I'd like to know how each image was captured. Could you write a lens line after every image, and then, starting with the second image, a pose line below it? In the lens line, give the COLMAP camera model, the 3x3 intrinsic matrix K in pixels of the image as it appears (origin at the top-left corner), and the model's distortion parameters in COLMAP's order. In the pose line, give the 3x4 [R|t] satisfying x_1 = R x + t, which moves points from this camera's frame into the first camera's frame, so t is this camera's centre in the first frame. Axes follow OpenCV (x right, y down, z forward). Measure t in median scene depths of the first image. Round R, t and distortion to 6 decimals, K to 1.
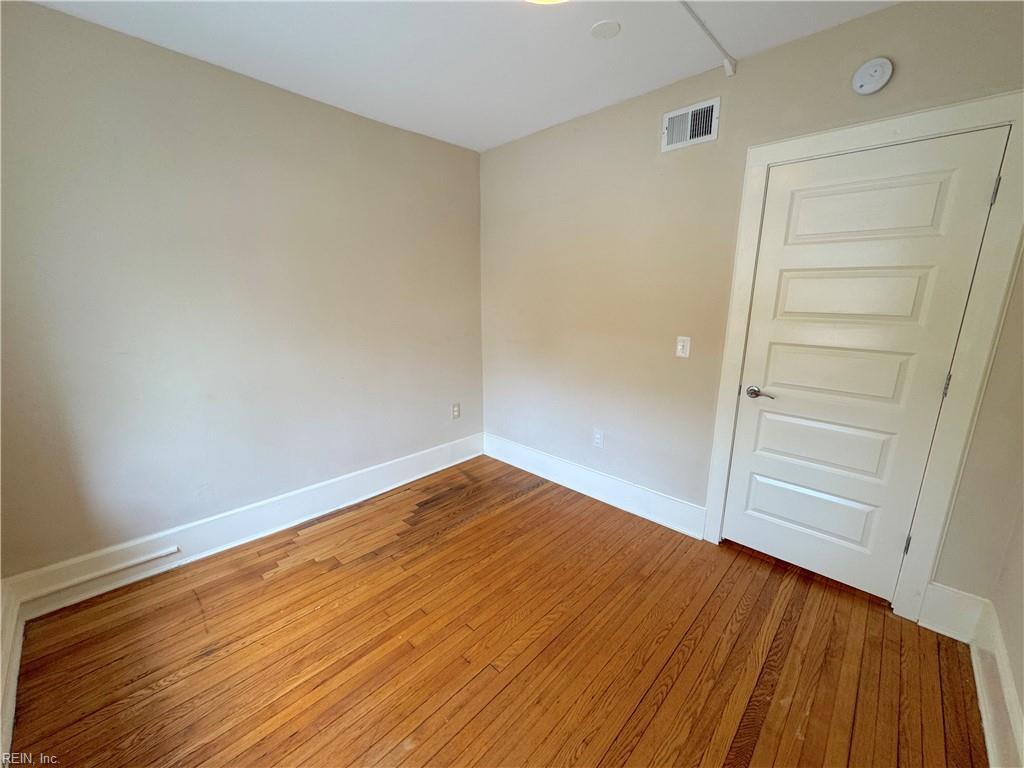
lens RADIAL K [[408.5, 0, 512.0], [0, 408.5, 383.5], [0, 0, 1]] dist [-0.000043, 0.000180]
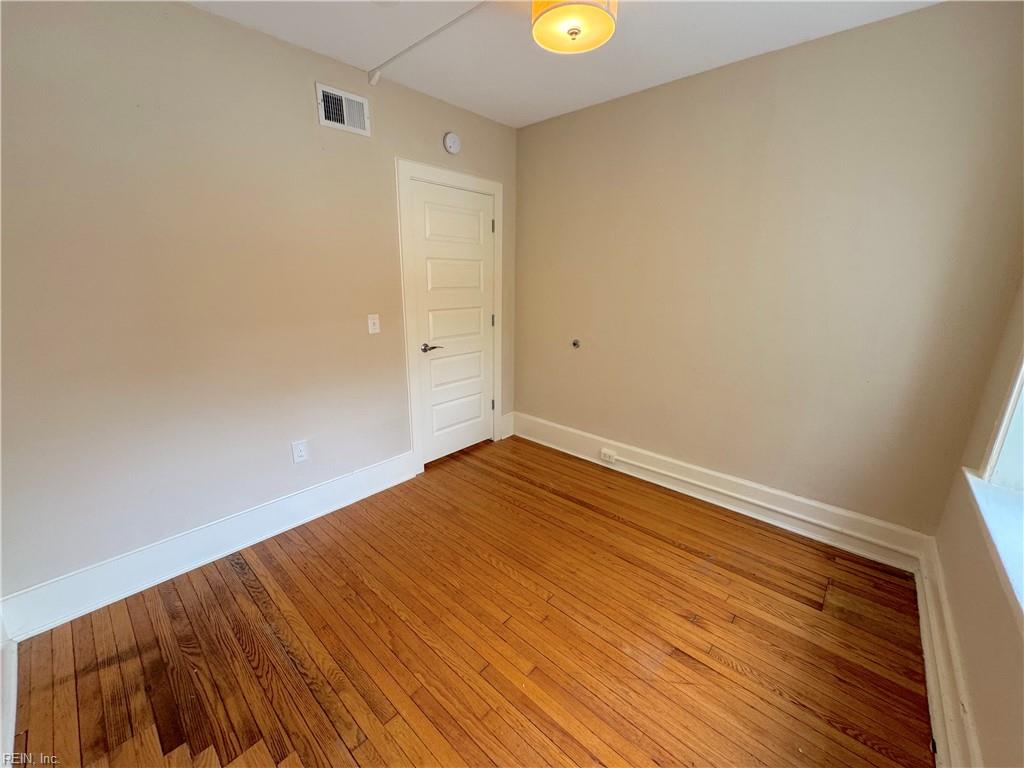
lens RADIAL K [[408.1, 0, 511.8], [0, 408.1, 384.1], [0, 0, 1]] dist [-0.001697, 0.000385]
pose [[-0.026919, -0.260062, 0.965217, -0.844739], [0.214981, 0.941467, 0.259659, -0.175225], [-0.976247, 0.214493, 0.030565, 0.786887]]
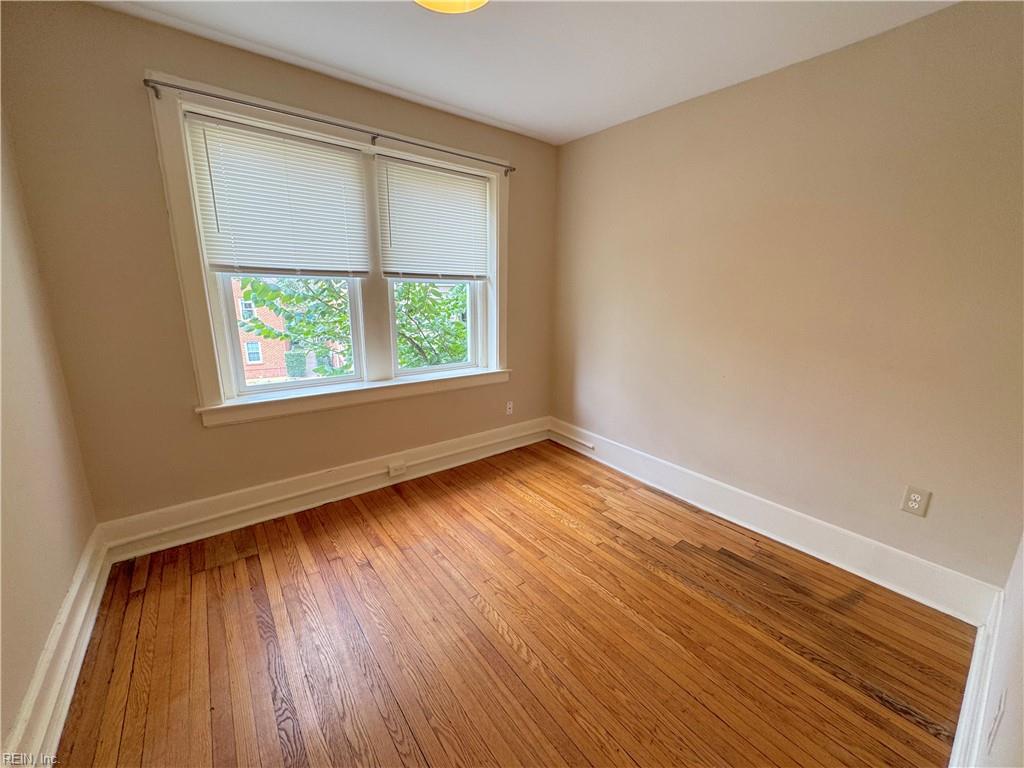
lens RADIAL K [[408.1, 0, 511.8], [0, 408.1, 384.1], [0, 0, 1]] dist [-0.001697, 0.000385]
pose [[-0.155507, 0.214869, -0.964183, 0.786201], [-0.232133, 0.940776, 0.247092, -0.160143], [0.960173, 0.262243, -0.096419, 0.884248]]
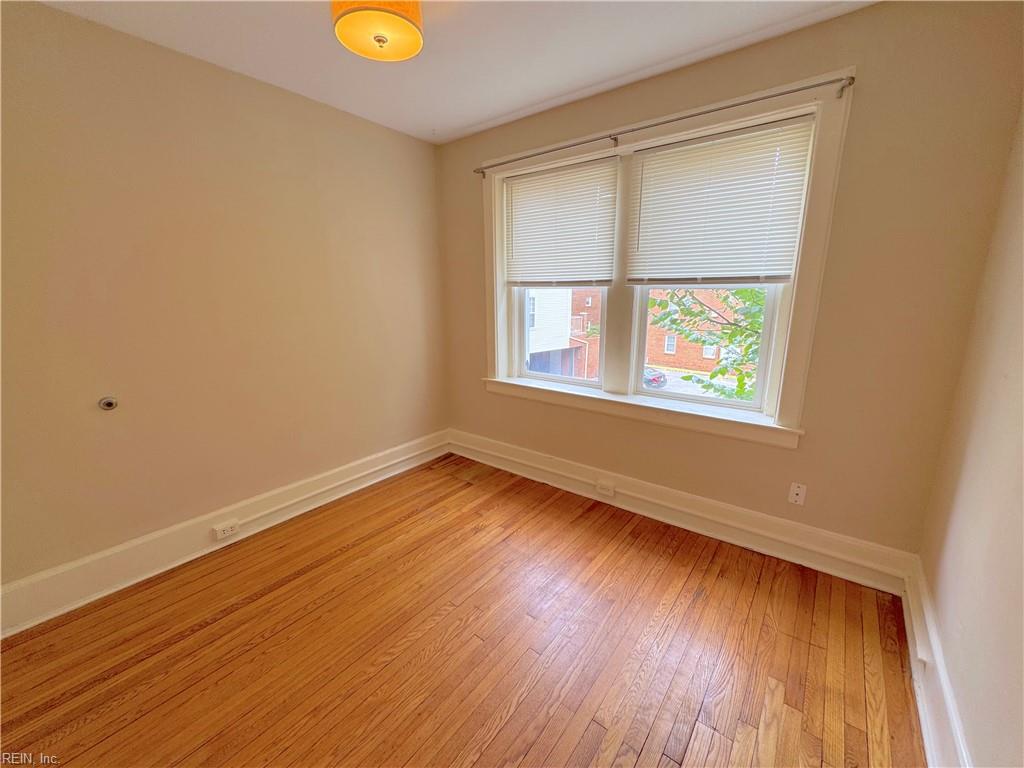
lens RADIAL K [[408.1, 0, 511.8], [0, 408.1, 384.1], [0, 0, 1]] dist [-0.001697, 0.000385]
pose [[-0.995180, 0.025928, -0.094571, -0.097707], [-0.017678, 0.901172, 0.433102, -0.332289], [0.096454, 0.432686, -0.896370, 1.508433]]
